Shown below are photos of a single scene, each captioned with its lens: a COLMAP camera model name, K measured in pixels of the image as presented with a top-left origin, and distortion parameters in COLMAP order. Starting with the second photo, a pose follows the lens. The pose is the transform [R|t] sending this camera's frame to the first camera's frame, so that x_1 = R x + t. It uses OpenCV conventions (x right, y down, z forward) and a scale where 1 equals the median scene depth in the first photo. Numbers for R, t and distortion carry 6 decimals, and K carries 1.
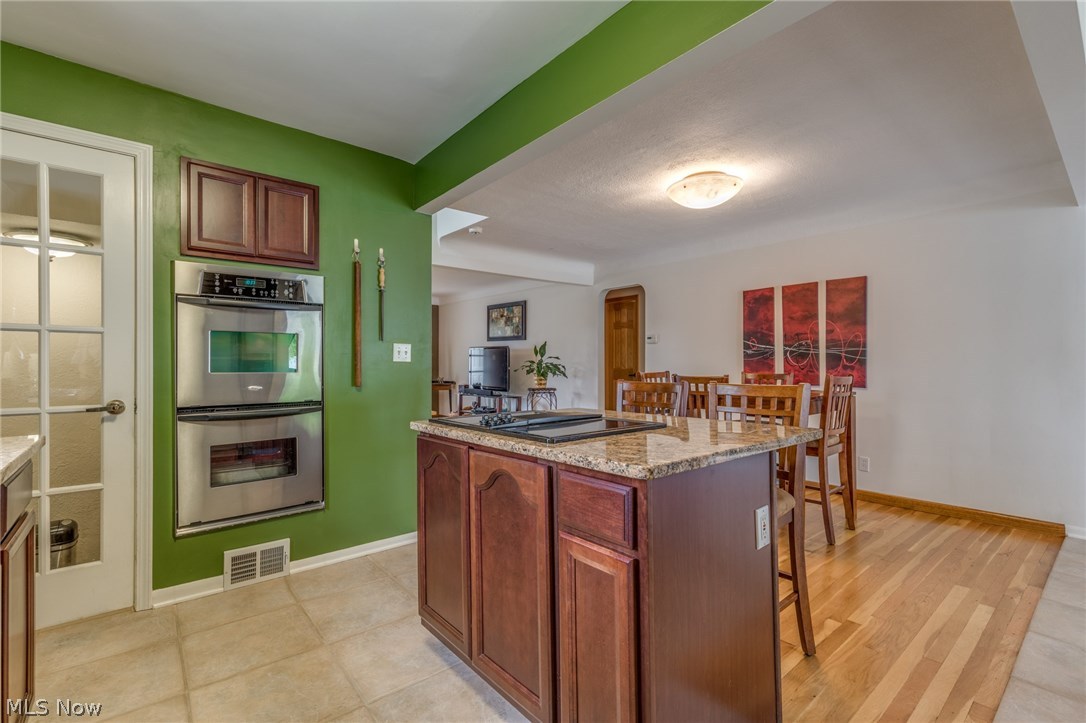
lens RADIAL K [[489.3, 0, 548.0], [0, 489.3, 362.6], [0, 0, 1]] dist [-0.000510, 0.000110]
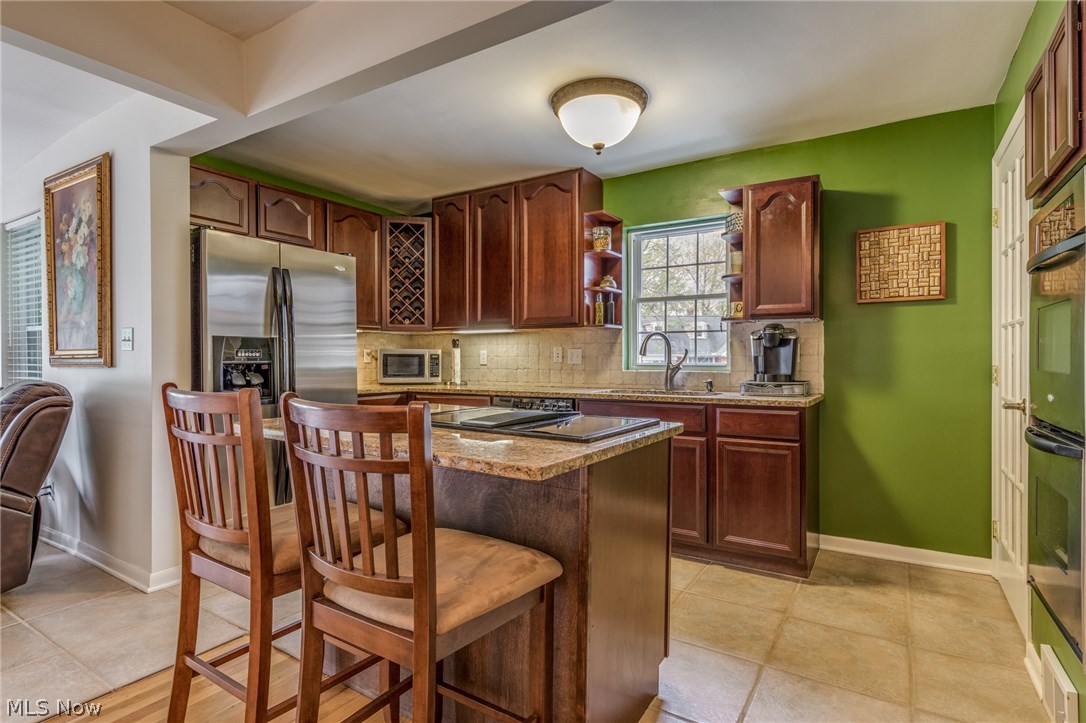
lens RADIAL K [[549.2, 0, 548.8], [0, 549.2, 361.6], [0, 0, 1]] dist [0.002039, -0.000091]
pose [[-0.952556, 0.000597, -0.304364, 0.116233], [-0.001319, 0.999981, 0.006087, 0.003227], [0.304362, 0.006199, -0.952536, 0.894432]]
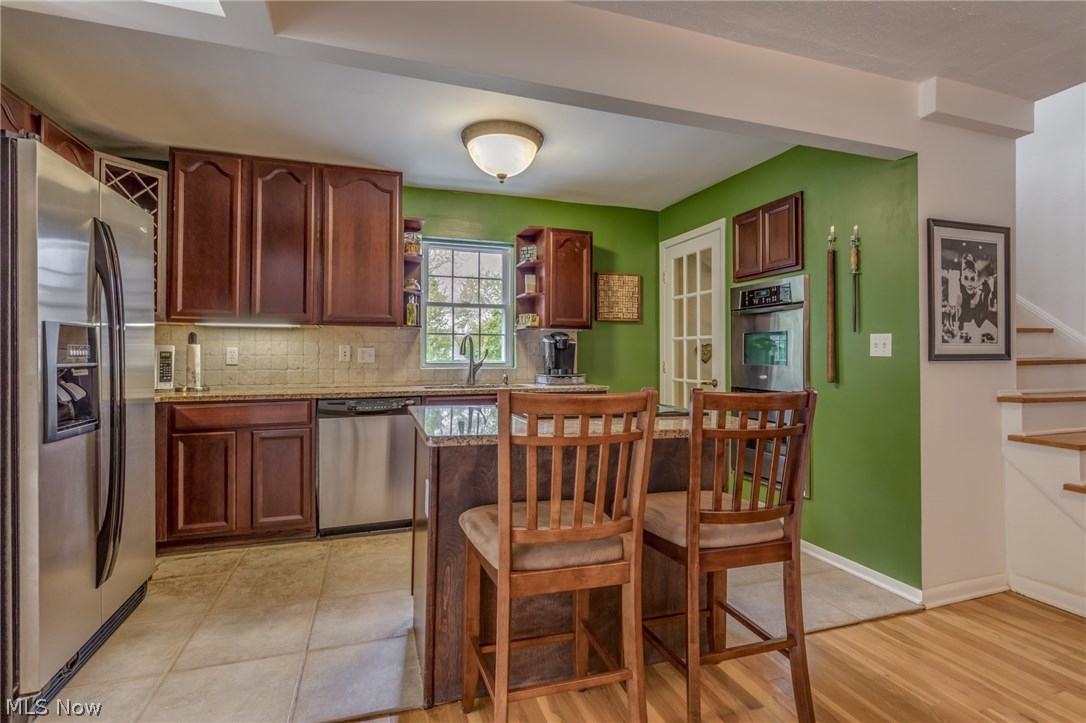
lens RADIAL K [[527.0, 0, 546.2], [0, 527.0, 350.7], [0, 0, 1]] dist [-0.003069, -0.001129]
pose [[-0.367679, -0.009457, -0.929905, 0.531157], [-0.002885, 0.999955, -0.009028, -0.000784], [0.929948, -0.000636, -0.367690, 0.601289]]
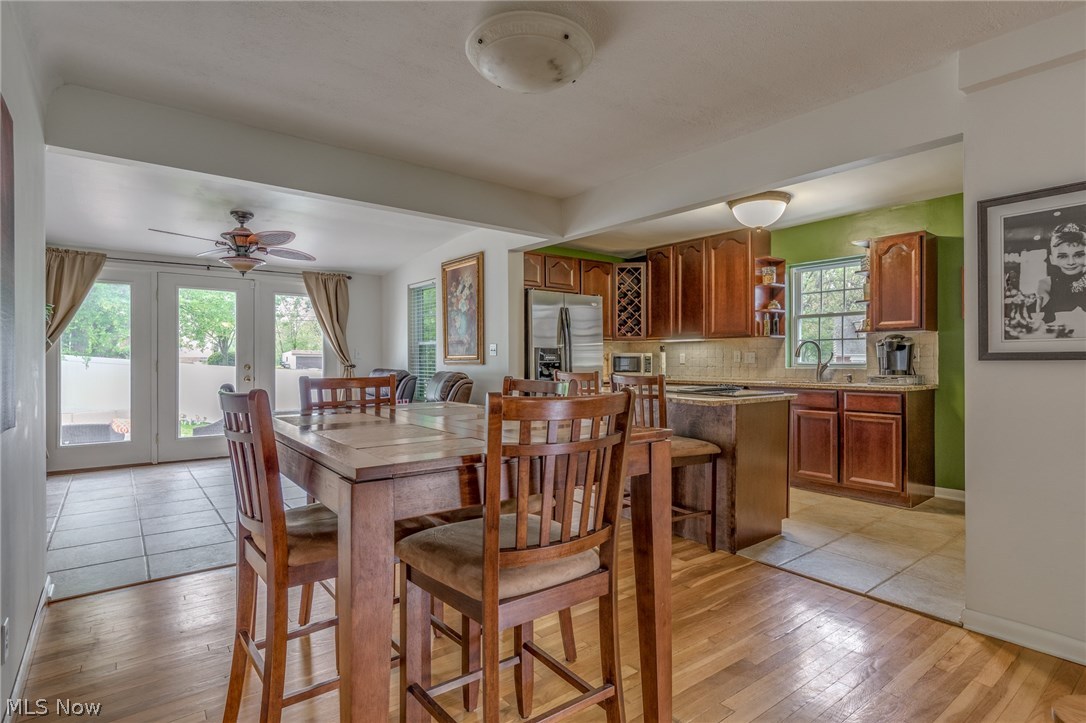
lens RADIAL K [[549.2, 0, 550.0], [0, 549.2, 363.6], [0, 0, 1]] dist [0.002039, -0.000091]
pose [[-0.999468, 0.001278, 0.032581, 0.230591], [0.001548, 0.999965, 0.008265, 0.002310], [-0.032569, 0.008311, -0.999435, 1.374438]]
